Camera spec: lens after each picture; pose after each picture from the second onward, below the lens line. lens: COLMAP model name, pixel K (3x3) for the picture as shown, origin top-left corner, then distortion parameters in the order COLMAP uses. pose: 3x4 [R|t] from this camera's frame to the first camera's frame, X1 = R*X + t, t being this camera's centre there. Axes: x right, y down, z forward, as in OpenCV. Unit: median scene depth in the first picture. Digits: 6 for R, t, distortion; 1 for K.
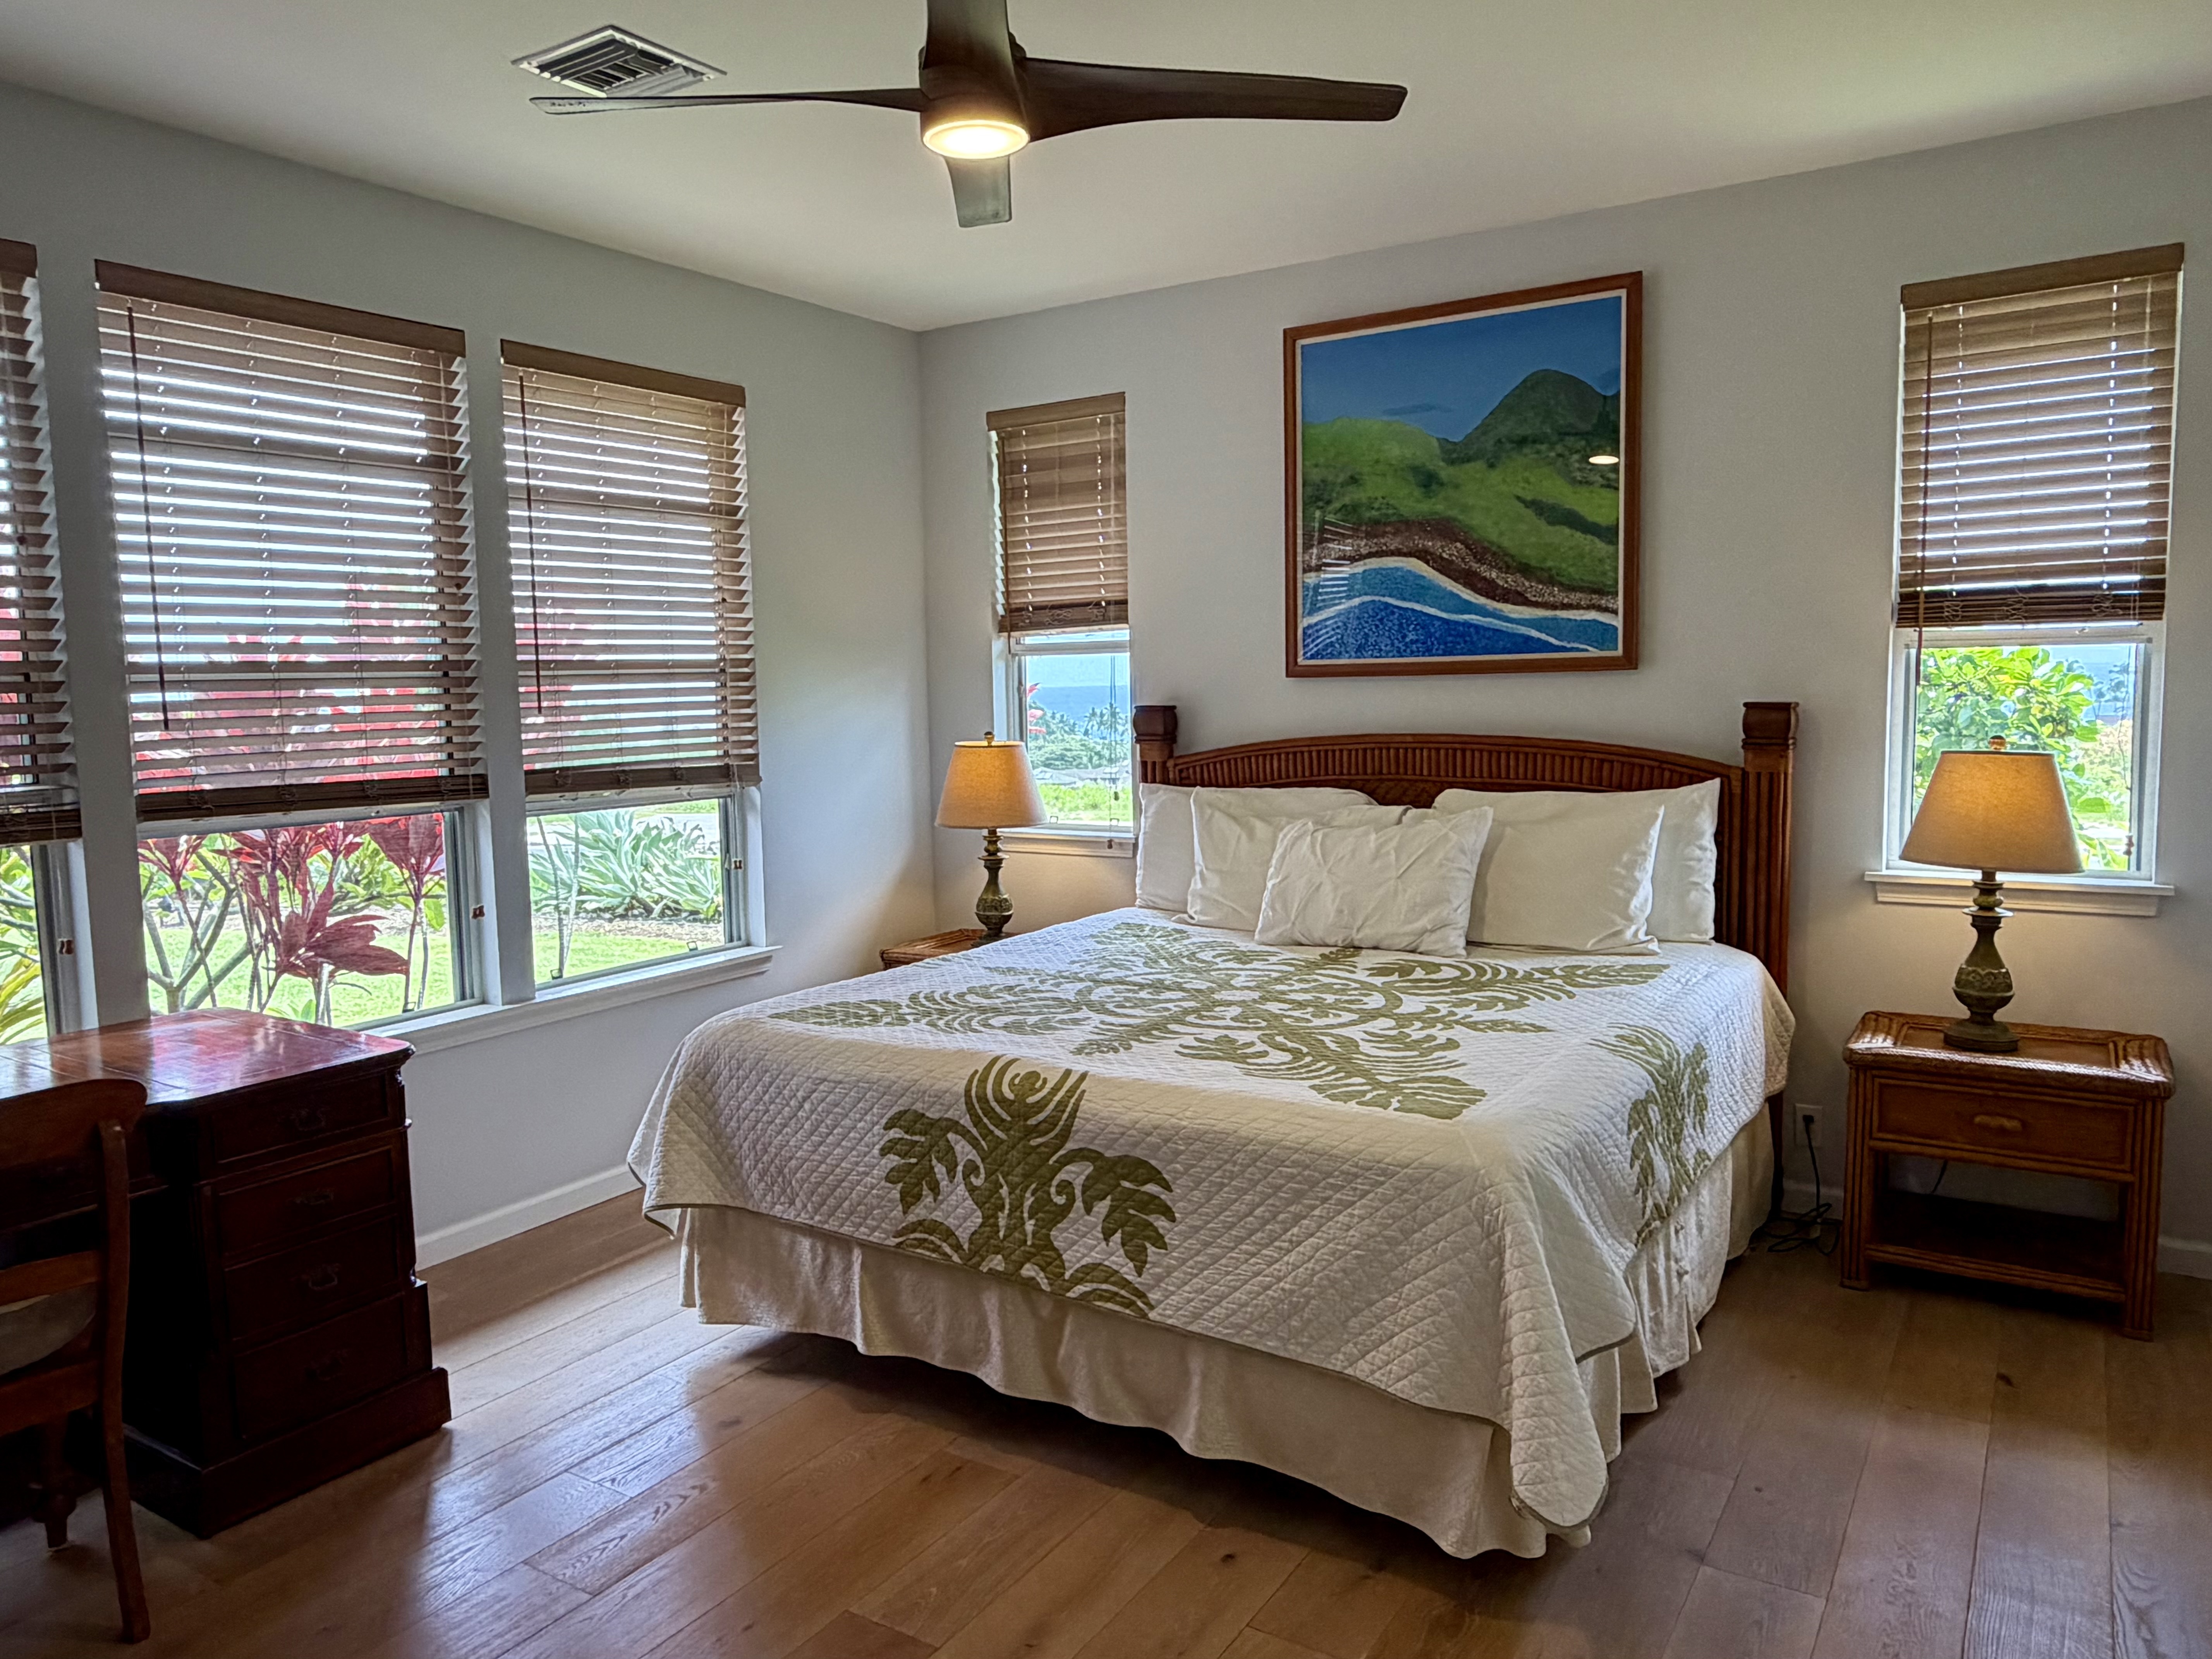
lens RADIAL K [[1527.5, 0, 1094.9], [0, 1527.5, 823.3], [0, 0, 1]] dist [0.004022, -0.005401]
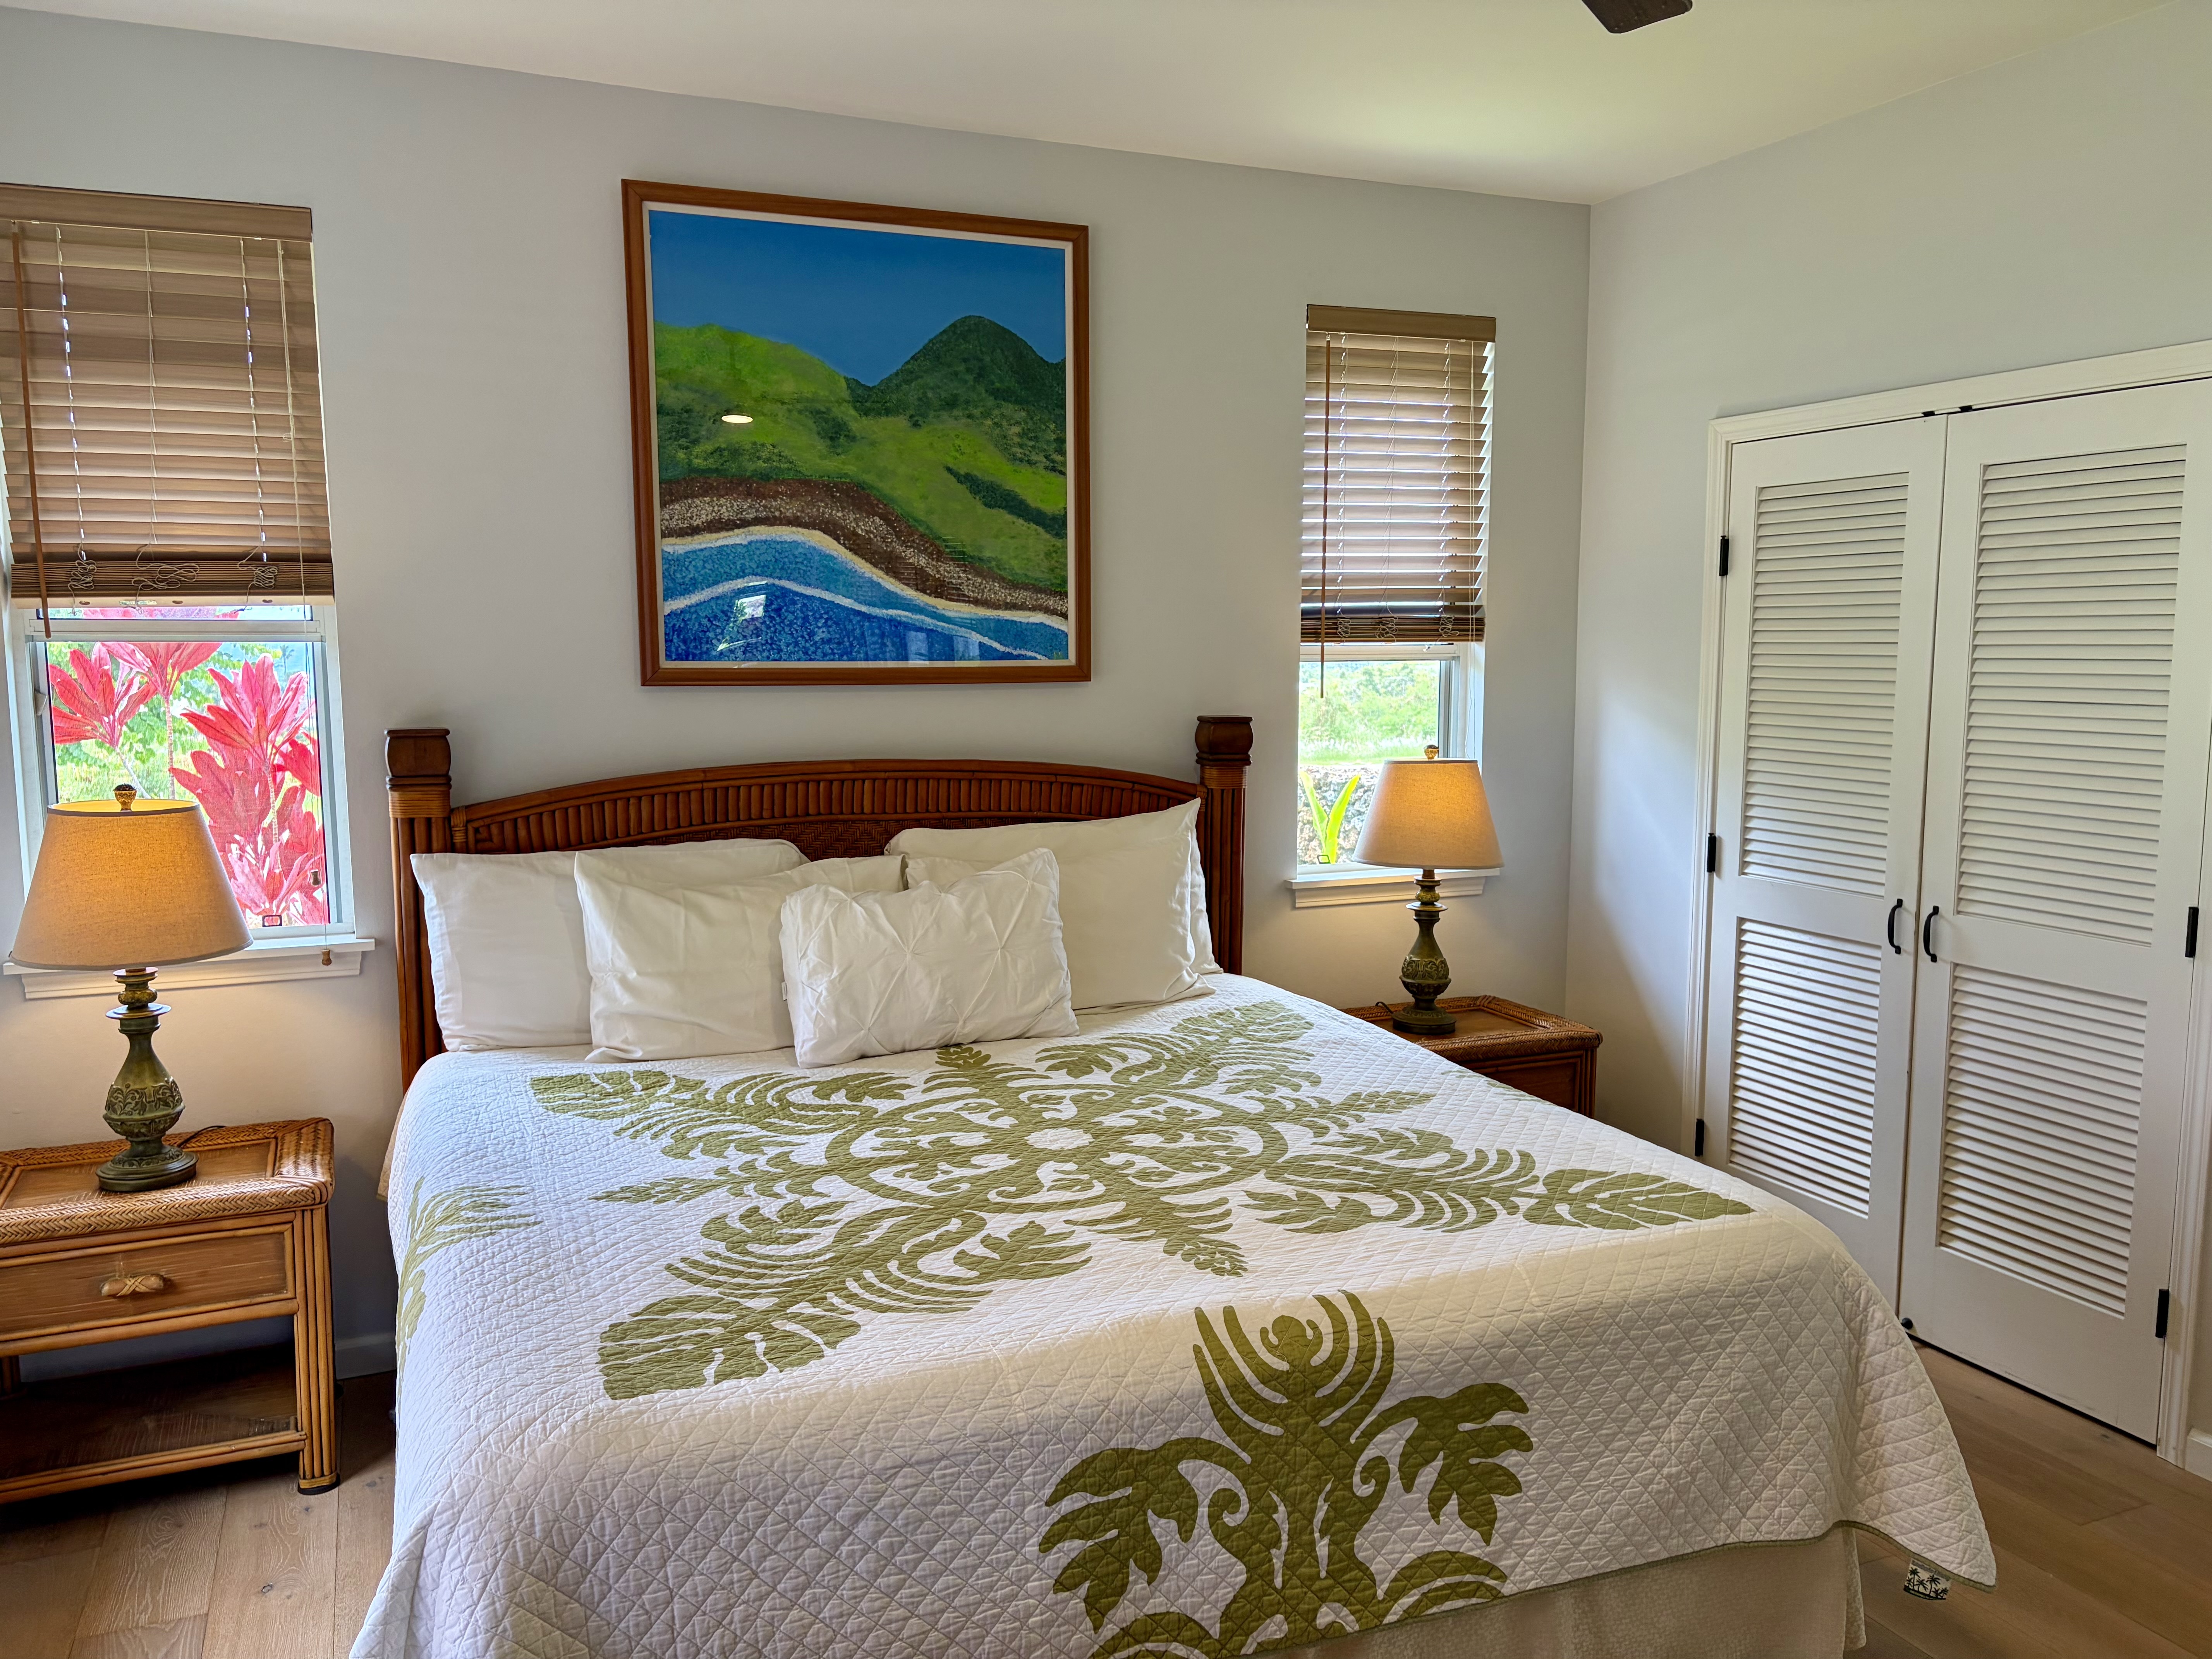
lens RADIAL K [[1666.0, 0, 1110.3], [0, 1666.0, 849.7], [0, 0, 1]] dist [0.062290, -0.076588]
pose [[0.551998, -0.085774, 0.829422, -0.493048], [0.066670, 0.996051, 0.058635, -0.063491], [-0.831176, 0.022931, 0.555537, 0.489235]]
